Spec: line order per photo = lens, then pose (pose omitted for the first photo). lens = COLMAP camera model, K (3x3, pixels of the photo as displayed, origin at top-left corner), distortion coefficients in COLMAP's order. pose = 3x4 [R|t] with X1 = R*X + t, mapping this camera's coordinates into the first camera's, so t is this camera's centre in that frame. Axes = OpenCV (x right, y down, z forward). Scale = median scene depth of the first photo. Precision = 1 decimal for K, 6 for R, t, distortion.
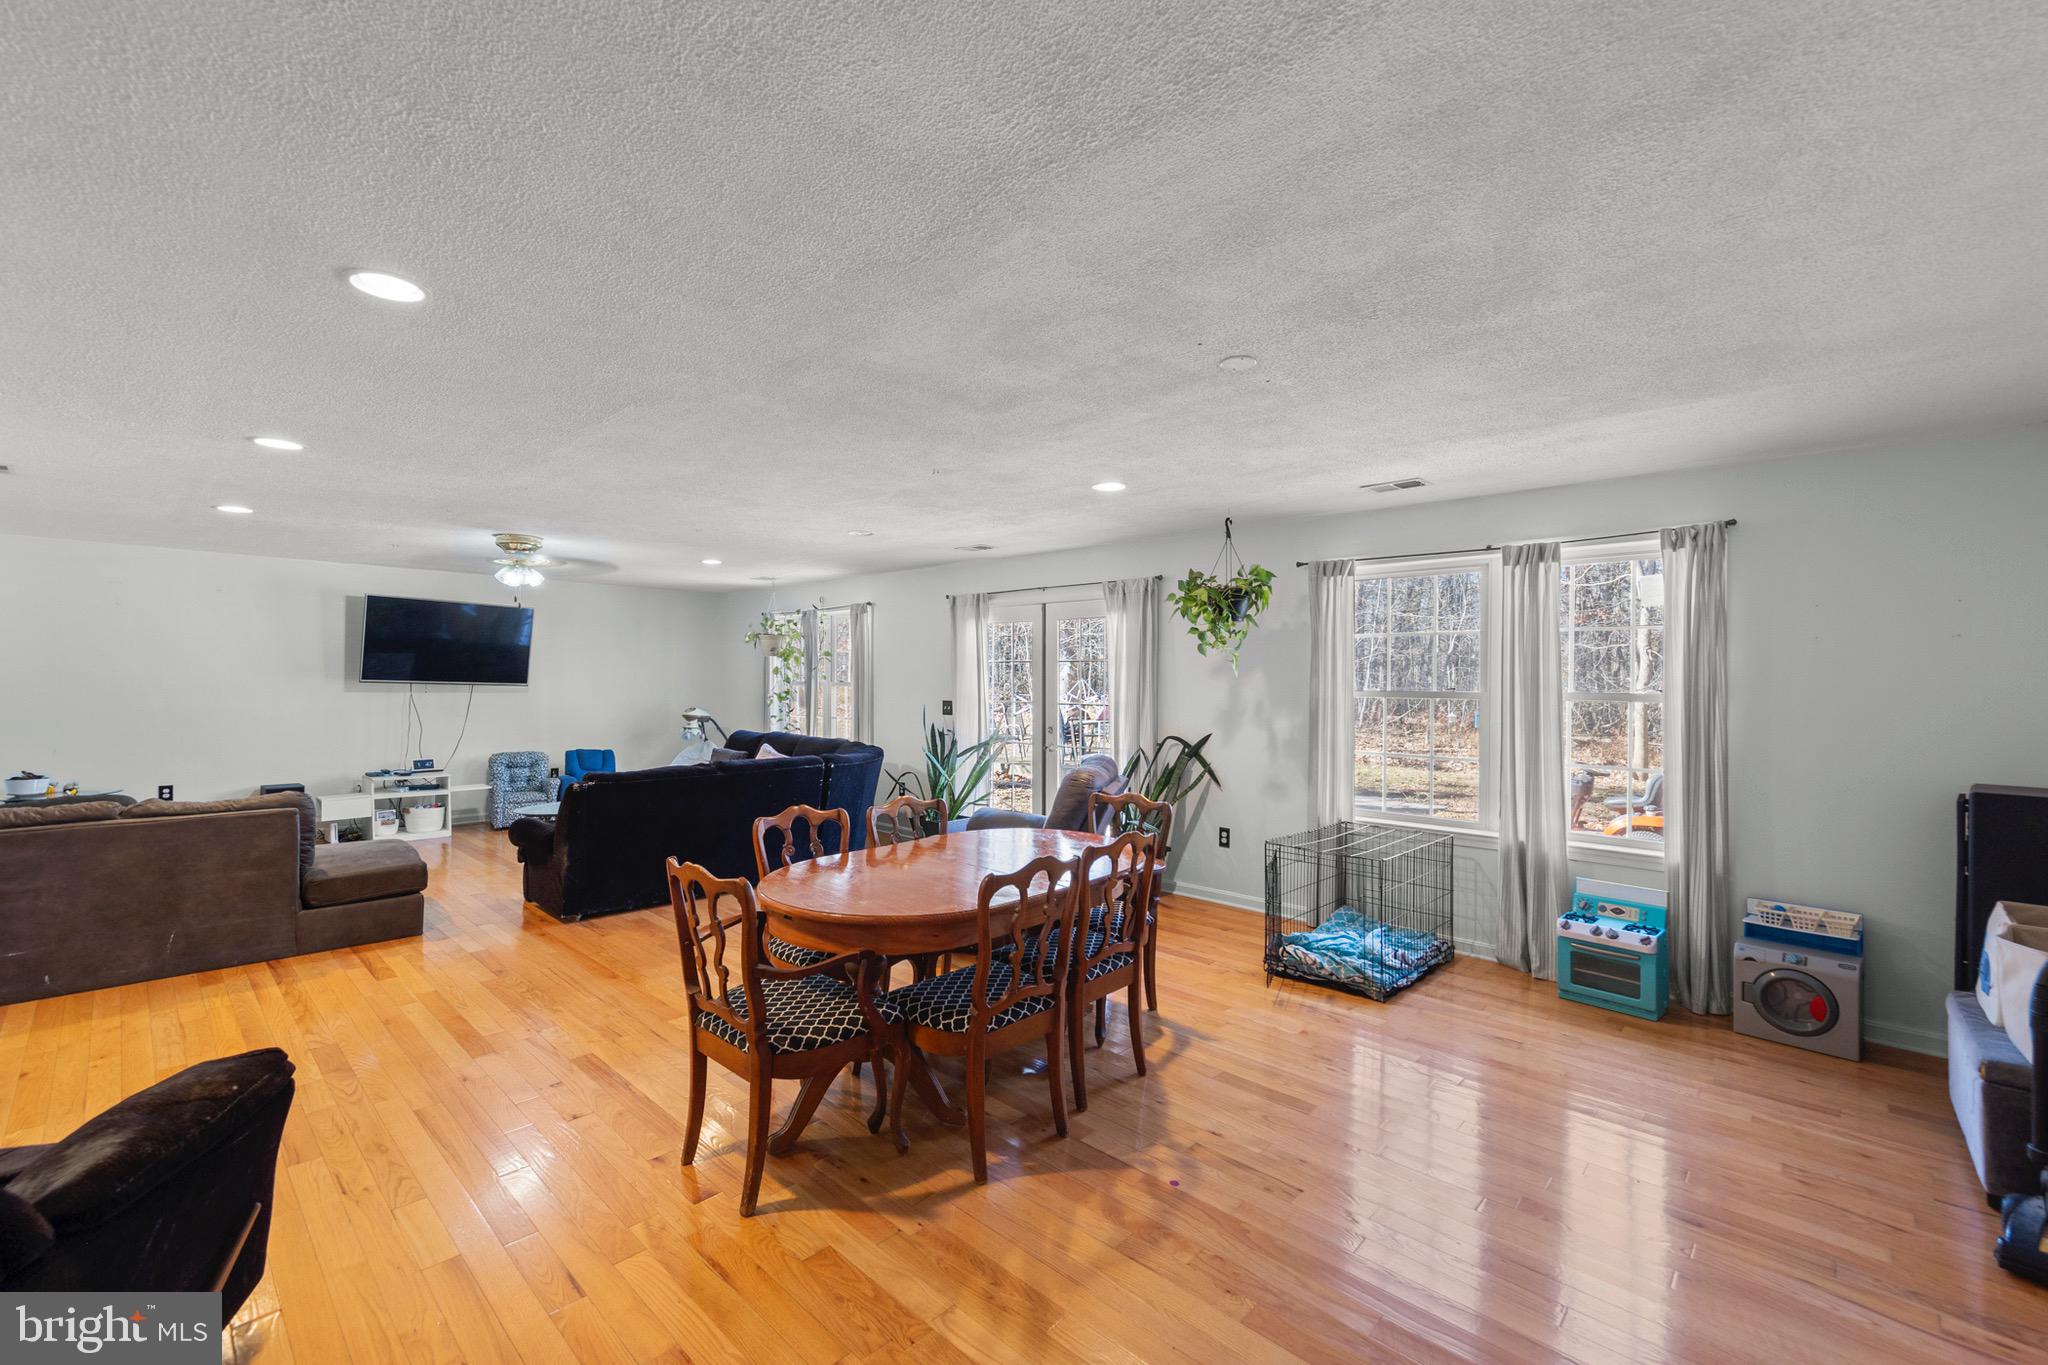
lens RADIAL K [[882.0, 0, 1046.3], [0, 882.0, 674.8], [0, 0, 1]] dist [0.004841, 0.000394]
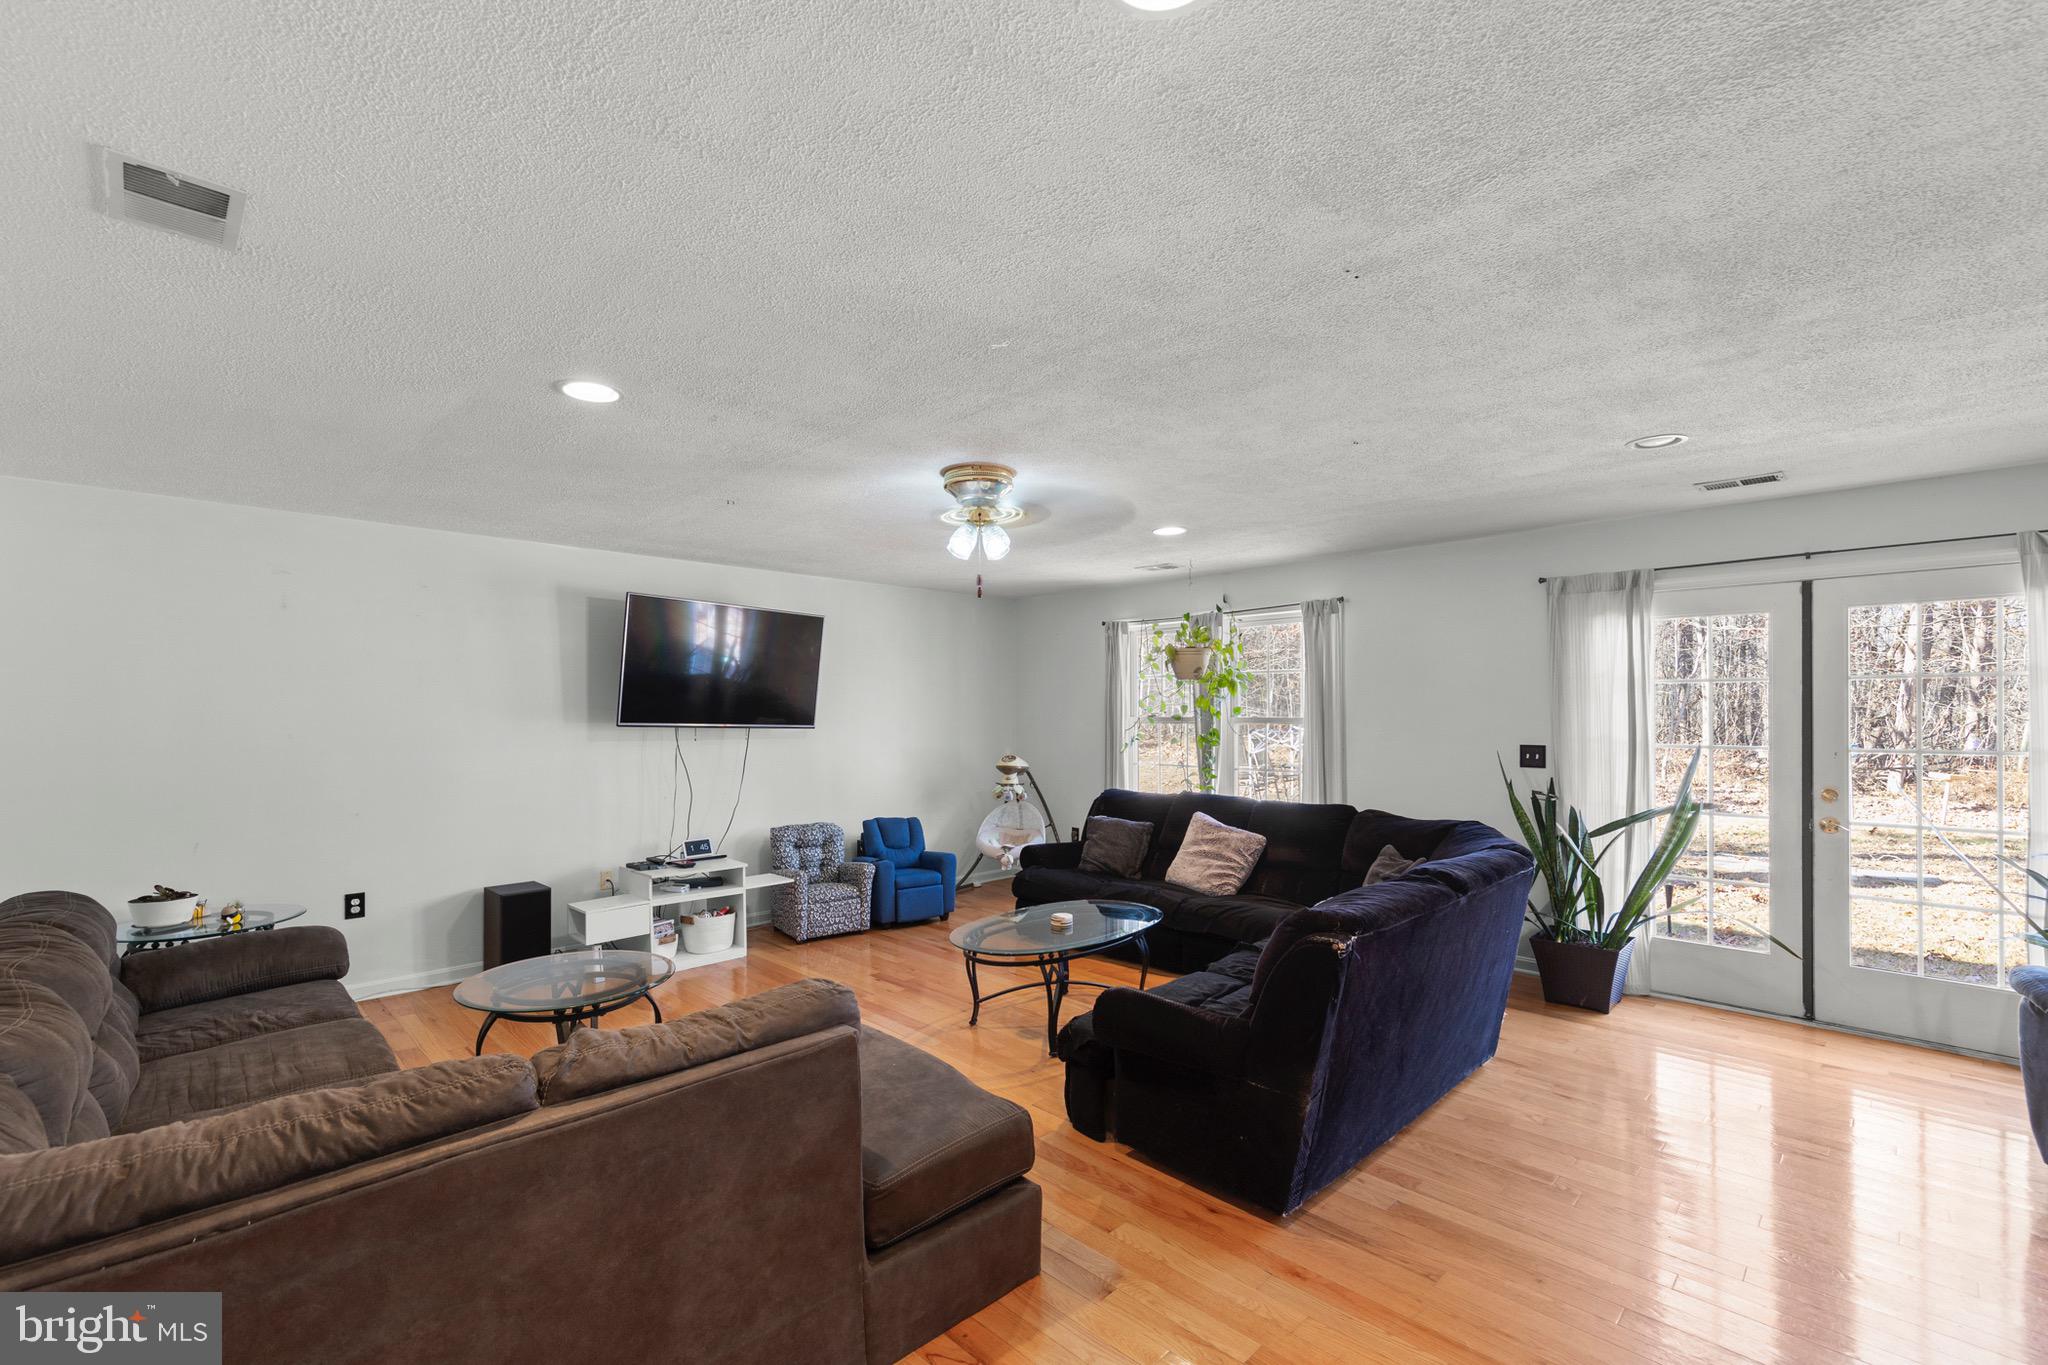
lens RADIAL K [[882.0, 0, 1009.6], [0, 882.0, 701.1], [0, 0, 1]] dist [0.004841, 0.000394]
pose [[0.999446, -0.011994, -0.031050, -0.461853], [0.011772, 0.999904, -0.007324, -0.001844], [0.031135, 0.006955, 0.999491, 0.350534]]
